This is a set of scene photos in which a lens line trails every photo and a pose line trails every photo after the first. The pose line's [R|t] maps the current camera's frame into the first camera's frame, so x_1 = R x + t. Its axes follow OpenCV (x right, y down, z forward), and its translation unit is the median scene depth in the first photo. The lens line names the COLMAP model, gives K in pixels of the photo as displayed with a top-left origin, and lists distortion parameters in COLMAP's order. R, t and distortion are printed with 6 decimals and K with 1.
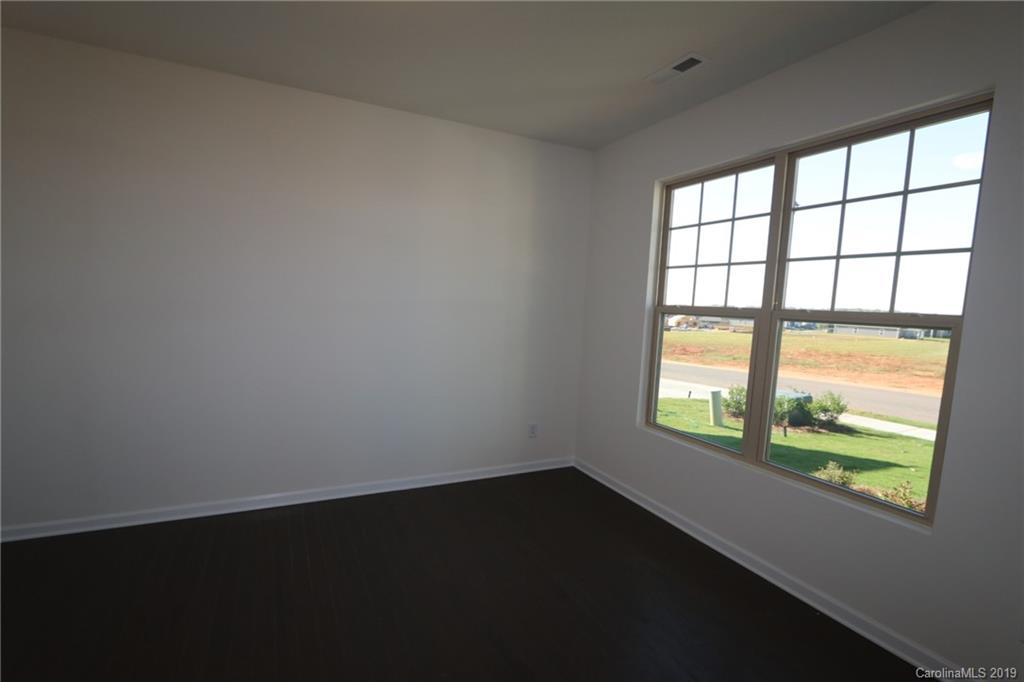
lens RADIAL K [[467.7, 0, 511.4], [0, 467.7, 352.7], [0, 0, 1]] dist [-0.018323, 0.000374]
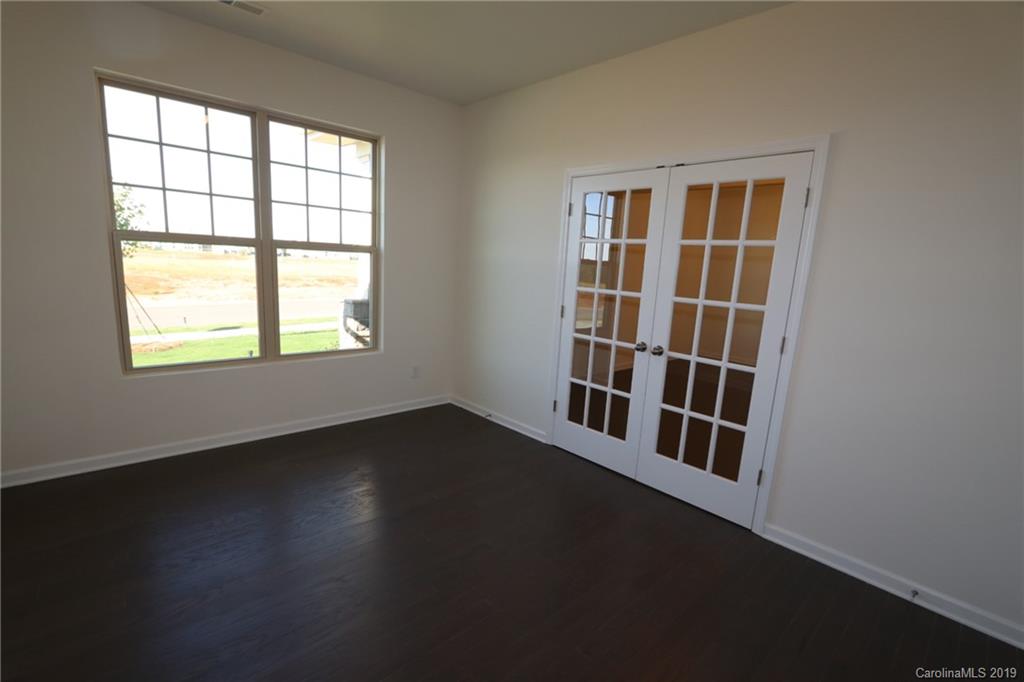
lens RADIAL K [[467.7, 0, 511.4], [0, 467.7, 352.7], [0, 0, 1]] dist [-0.018323, 0.000374]
pose [[-0.252999, -0.240782, 0.937025, -0.904944], [0.030400, 0.966078, 0.256456, -0.101986], [-0.966989, 0.093369, -0.237097, 0.696907]]
